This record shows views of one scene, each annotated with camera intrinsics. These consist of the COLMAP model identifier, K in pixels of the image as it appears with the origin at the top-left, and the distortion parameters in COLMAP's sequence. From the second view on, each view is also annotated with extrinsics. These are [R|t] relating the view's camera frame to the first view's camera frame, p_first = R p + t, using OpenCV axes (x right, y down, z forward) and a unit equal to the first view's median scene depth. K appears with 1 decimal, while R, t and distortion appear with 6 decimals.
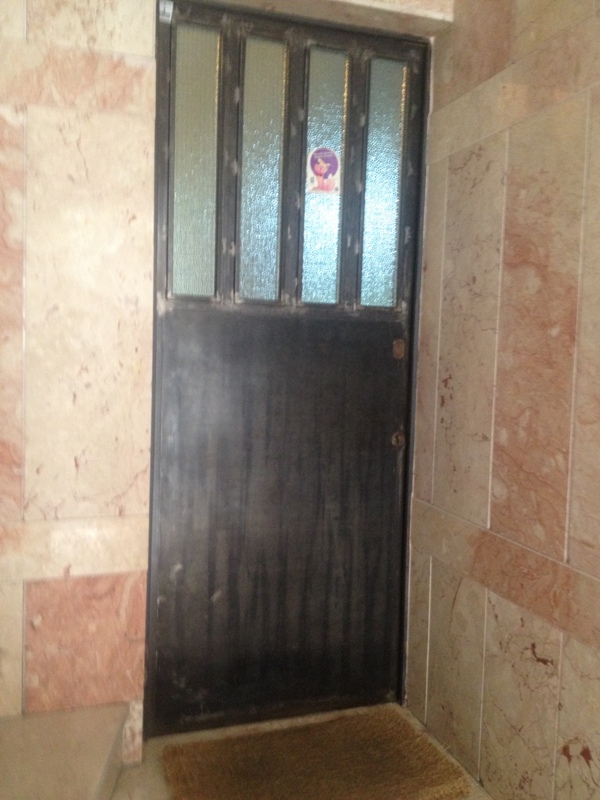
lens RADIAL K [[732.0, 0, 300.0], [0, 732.0, 400.0], [0, 0, 1]] dist [0.050078, -0.126142]
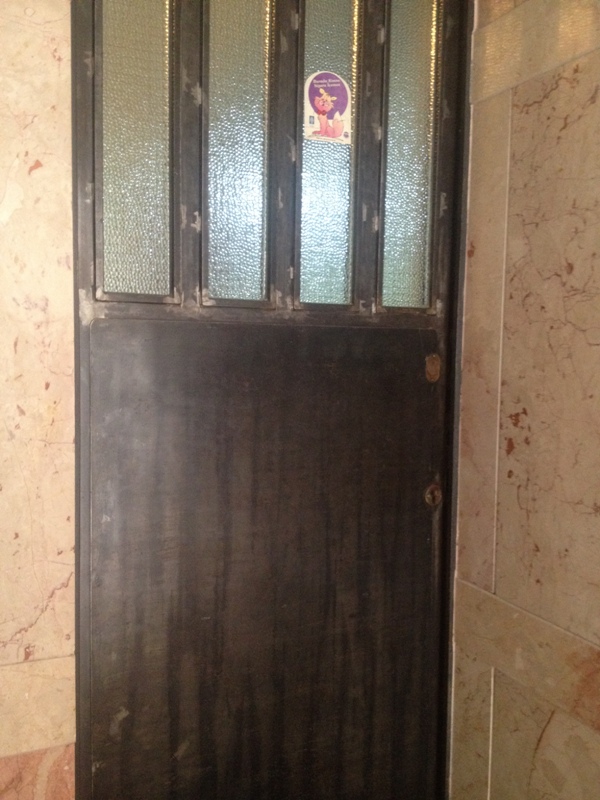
lens RADIAL K [[732.0, 0, 300.0], [0, 732.0, 400.0], [0, 0, 1]] dist [0.050078, -0.126142]
pose [[0.994124, -0.021472, 0.106096, -0.071994], [0.020335, 0.999724, 0.011783, -0.052887], [-0.106319, -0.009557, 0.994286, 0.336183]]
